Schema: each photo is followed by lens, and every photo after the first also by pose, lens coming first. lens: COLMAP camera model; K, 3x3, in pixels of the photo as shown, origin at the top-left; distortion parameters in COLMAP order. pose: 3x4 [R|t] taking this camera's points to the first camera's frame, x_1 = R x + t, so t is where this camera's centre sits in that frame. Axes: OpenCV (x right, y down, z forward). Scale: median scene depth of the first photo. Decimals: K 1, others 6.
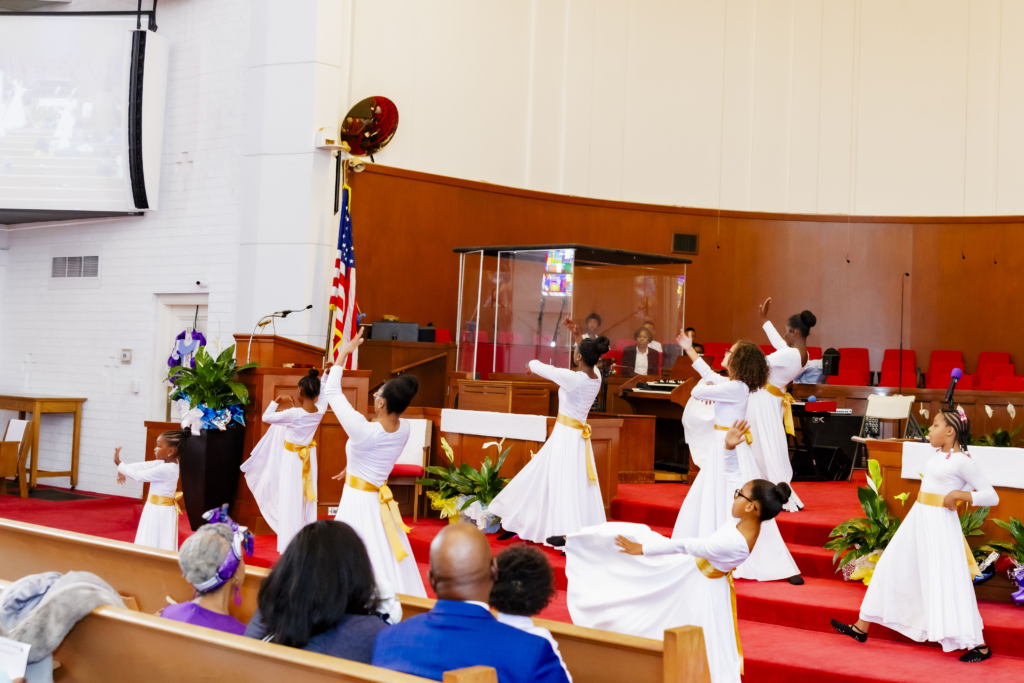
lens RADIAL K [[1469.9, 0, 629.4], [0, 1469.9, 322.9], [0, 0, 1]] dist [0.005008, -0.008790]
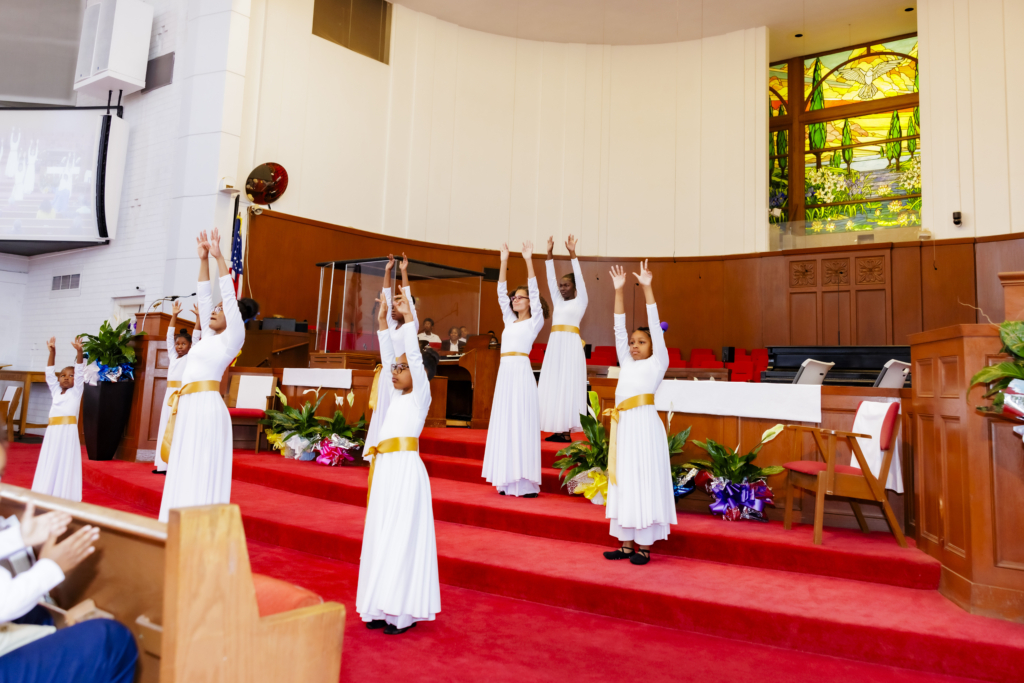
lens RADIAL K [[856.1, 0, 489.8], [0, 856.1, 284.6], [0, 0, 1]] dist [0.016839, 0.007392]
pose [[0.999971, 0.005814, -0.004972, 0.052951], [-0.006229, 0.996094, -0.088075, 0.042480], [0.004440, 0.088104, 0.996101, 0.184835]]
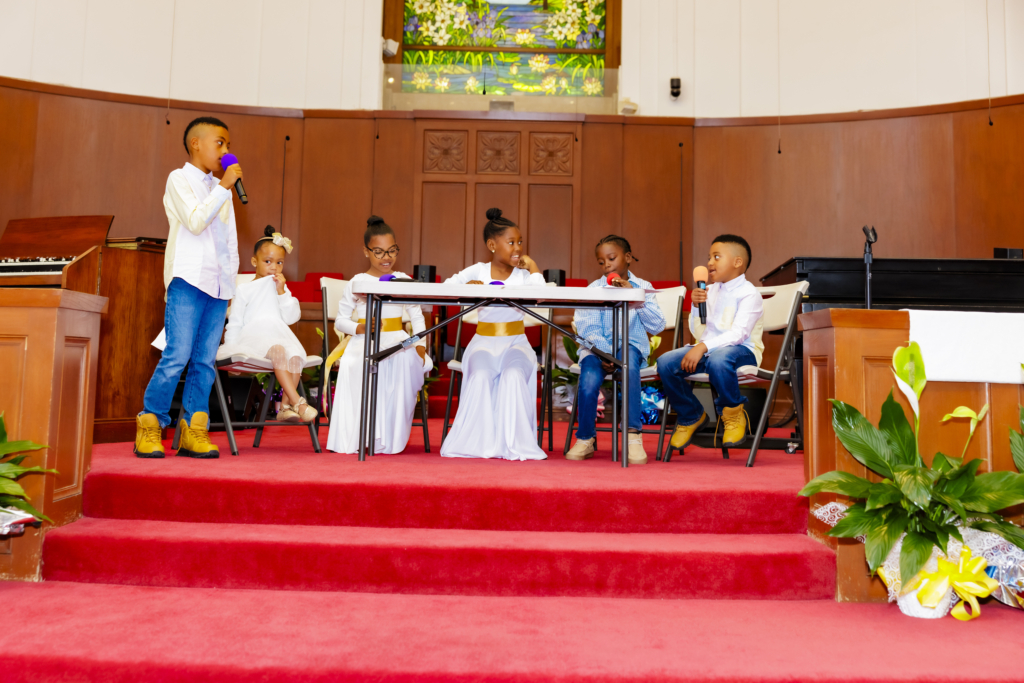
lens RADIAL K [[1279.4, 0, 514.6], [0, 1279.4, 198.9], [0, 0, 1]] dist [0.004267, -0.023071]
pose [[0.756041, 0.069320, 0.650843, -0.107595], [-0.012470, 0.995721, -0.091567, 0.052862], [-0.654405, 0.061112, 0.753670, 0.428087]]
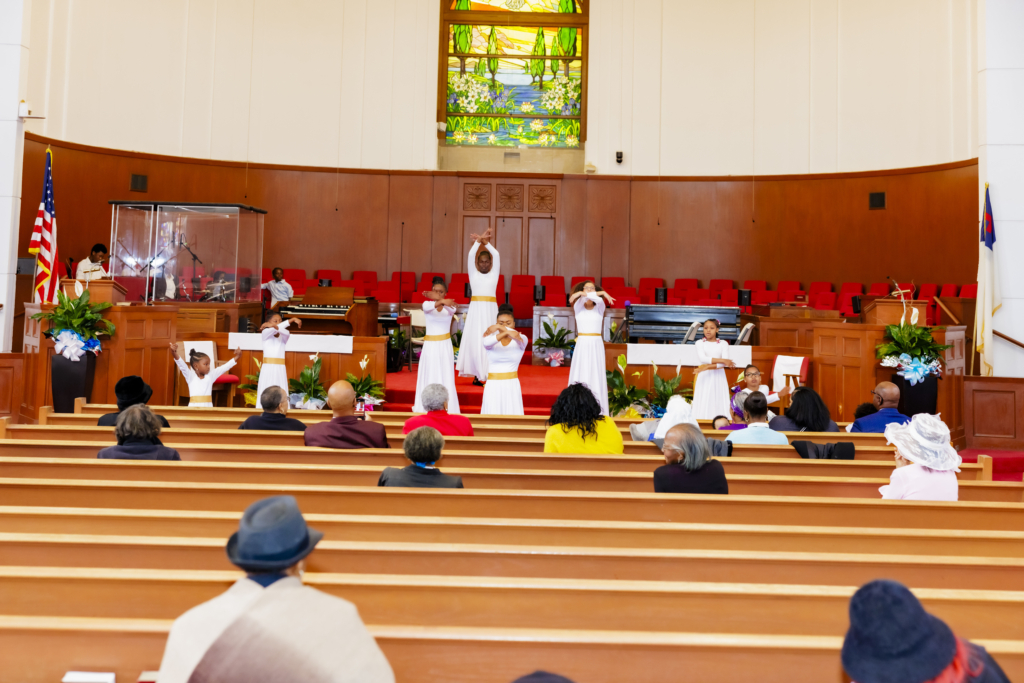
lens RADIAL K [[1630.6, 0, 529.8], [0, 1630.6, 243.2], [0, 0, 1]] dist [-0.029361, -0.000333]
pose [[0.755646, -0.006357, 0.654950, -0.645365], [-0.014952, 0.999525, 0.026952, -0.043772], [-0.654810, -0.030159, 0.755192, -0.204995]]
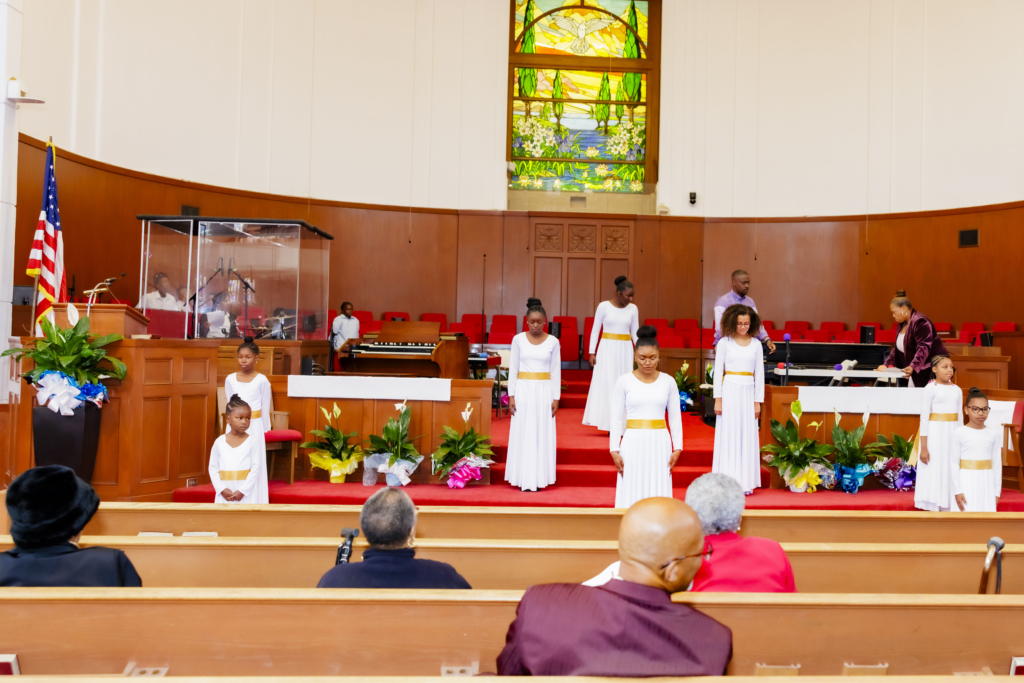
lens RADIAL K [[1165.8, 0, 614.5], [0, 1165.8, 353.1], [0, 0, 1]] dist [-0.017281, 0.050968]
pose [[0.697110, -0.030450, 0.716318, -0.398800], [-0.016455, 0.998155, 0.058445, -0.001179], [-0.716776, -0.052530, 0.695322, 0.206881]]
